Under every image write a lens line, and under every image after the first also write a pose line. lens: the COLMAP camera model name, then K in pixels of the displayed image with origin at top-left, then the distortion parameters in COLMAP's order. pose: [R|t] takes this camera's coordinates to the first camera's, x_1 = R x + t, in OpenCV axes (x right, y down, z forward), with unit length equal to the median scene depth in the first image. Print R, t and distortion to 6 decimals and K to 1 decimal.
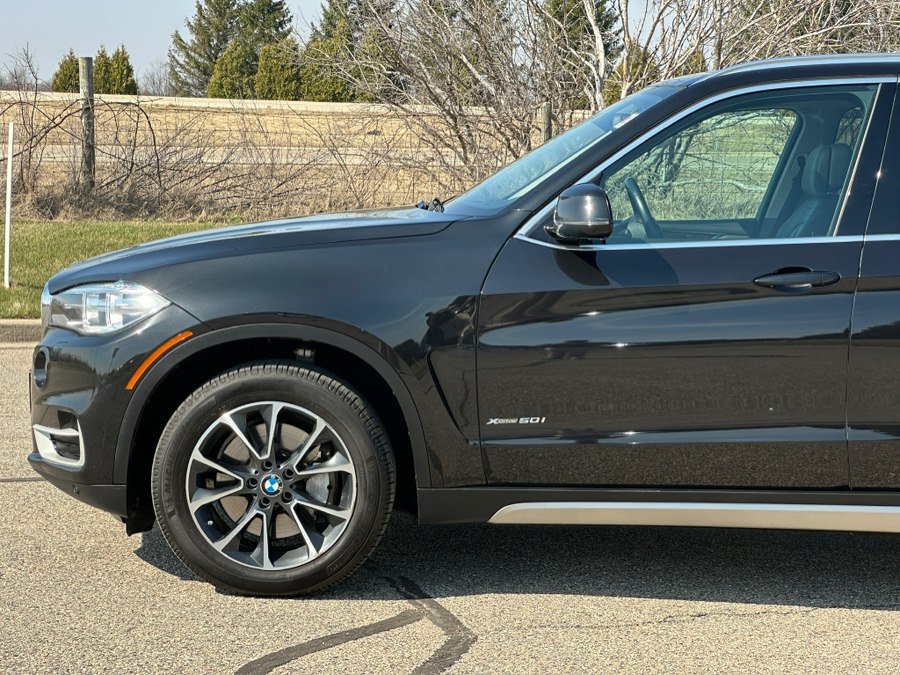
lens RADIAL K [[1911.1, 0, 450.0], [0, 1911.1, 337.5], [0, 0, 1]] dist [-0.114124, 5.041843]
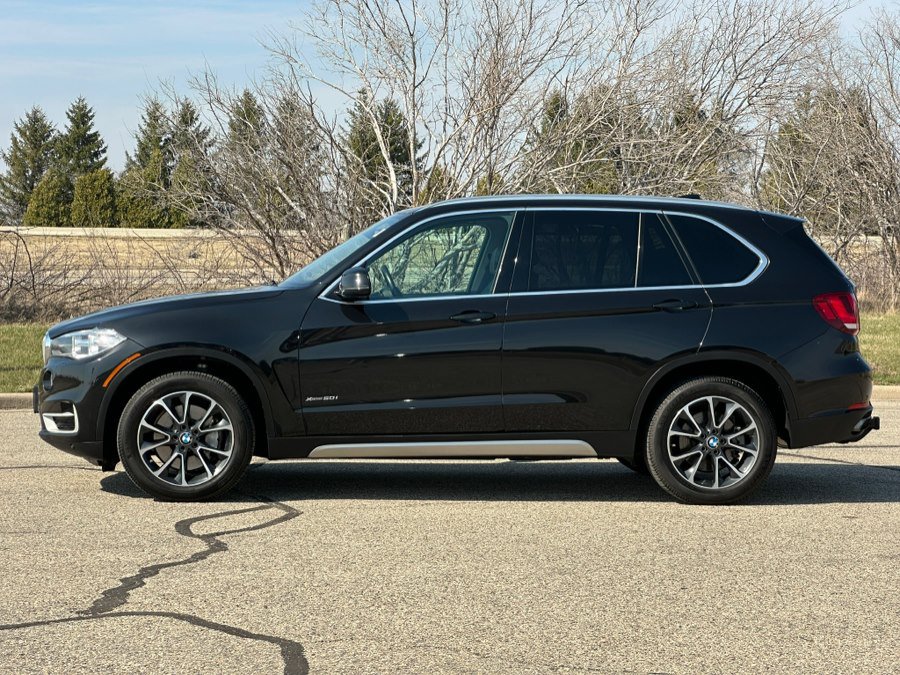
lens RADIAL K [[1911.1, 0, 450.0], [0, 1911.1, 337.5], [0, 0, 1]] dist [-0.114124, 5.041843]
pose [[0.995015, -0.024469, 0.096681, -0.017435], [0.030585, 0.997589, -0.062298, 0.098647], [-0.094924, 0.064945, 0.993364, -0.782776]]
